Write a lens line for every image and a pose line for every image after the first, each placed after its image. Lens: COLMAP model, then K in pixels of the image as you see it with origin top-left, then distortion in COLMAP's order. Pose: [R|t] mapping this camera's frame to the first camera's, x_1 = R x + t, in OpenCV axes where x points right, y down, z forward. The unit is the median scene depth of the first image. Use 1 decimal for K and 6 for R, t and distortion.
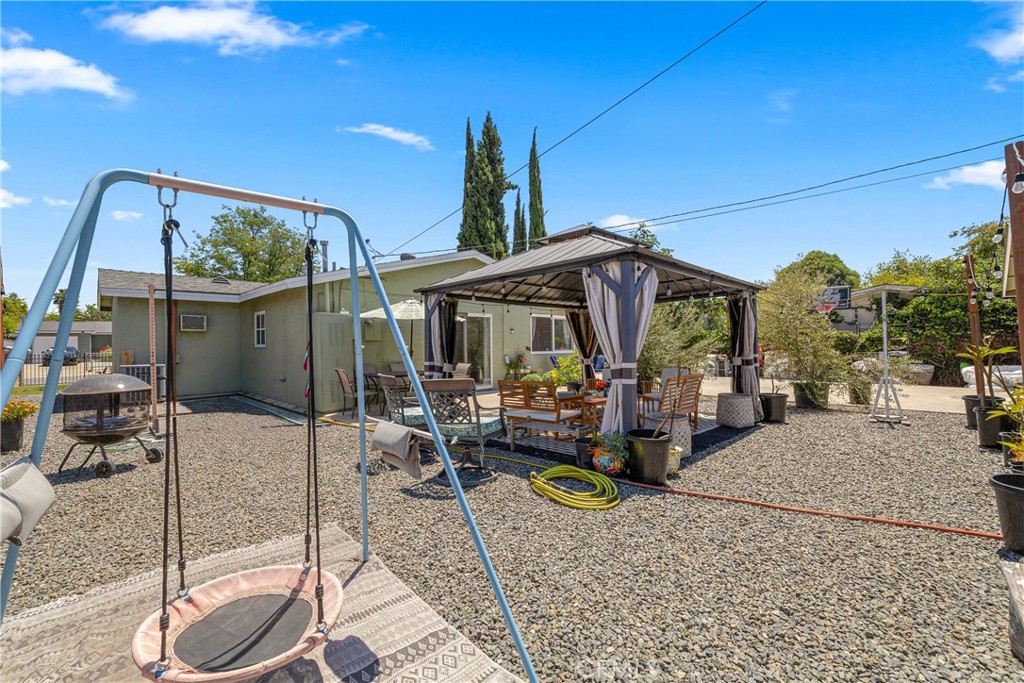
lens RADIAL K [[434.8, 0, 512.9], [0, 434.8, 337.2], [0, 0, 1]] dist [0.001127, -0.000046]
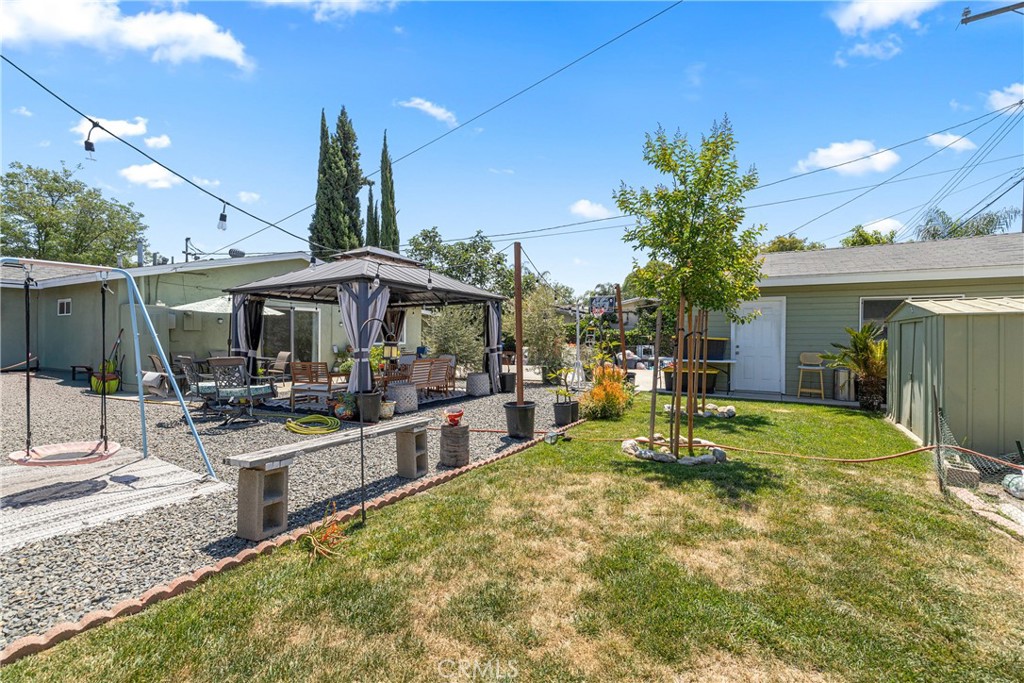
lens RADIAL K [[447.2, 0, 510.1], [0, 447.2, 335.2], [0, 0, 1]] dist [0.015568, 0.000179]
pose [[0.967799, 0.016034, 0.251214, 0.069623], [-0.018882, 0.999782, 0.008927, -0.002109], [-0.251016, -0.013383, 0.967890, -0.126287]]
